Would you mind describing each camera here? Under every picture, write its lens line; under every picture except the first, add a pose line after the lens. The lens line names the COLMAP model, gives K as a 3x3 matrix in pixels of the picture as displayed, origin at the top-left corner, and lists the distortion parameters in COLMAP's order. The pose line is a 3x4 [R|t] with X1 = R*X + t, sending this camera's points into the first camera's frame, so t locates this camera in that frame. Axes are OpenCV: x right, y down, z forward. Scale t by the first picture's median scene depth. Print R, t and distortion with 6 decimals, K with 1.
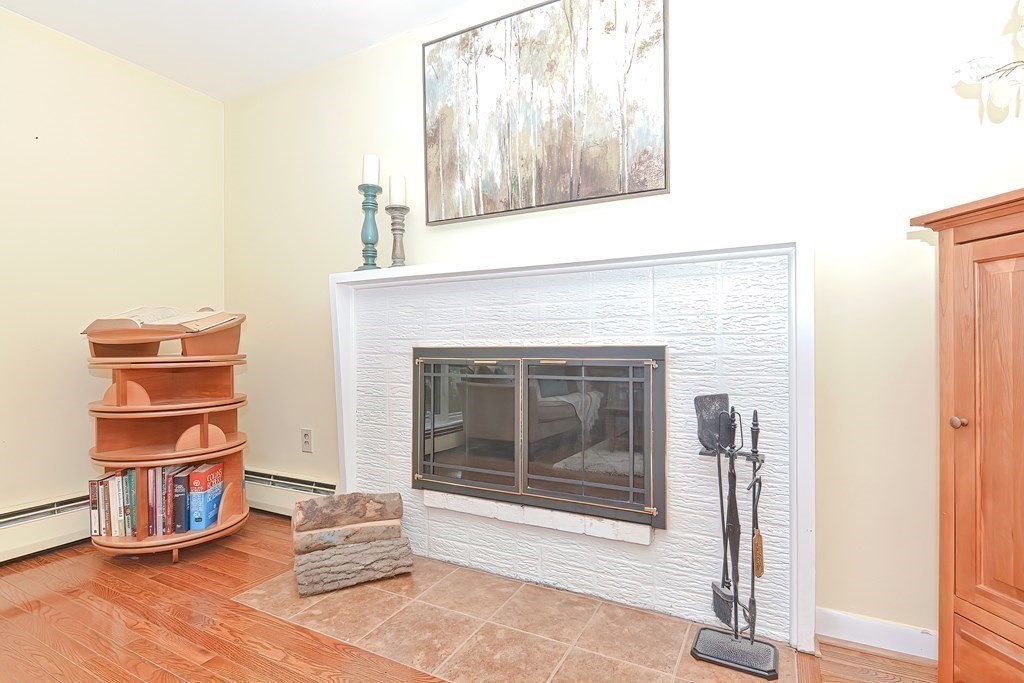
lens RADIAL K [[497.0, 0, 512.0], [0, 497.0, 341.5], [0, 0, 1]] dist [0.003045, -0.009736]
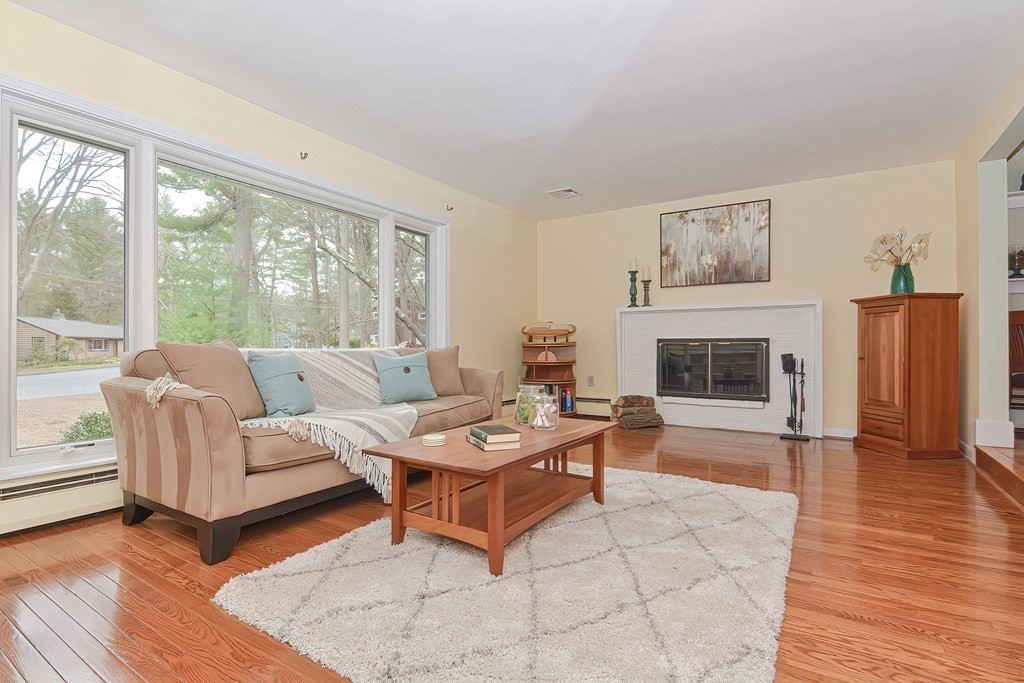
lens RADIAL K [[486.2, 0, 511.6], [0, 486.2, 344.2], [0, 0, 1]] dist [-0.003452, -0.000702]
pose [[0.995296, 0.004064, -0.096797, -0.773249], [-0.003555, 0.999979, 0.005436, 0.032168], [0.096817, -0.005066, 0.995289, -1.654956]]
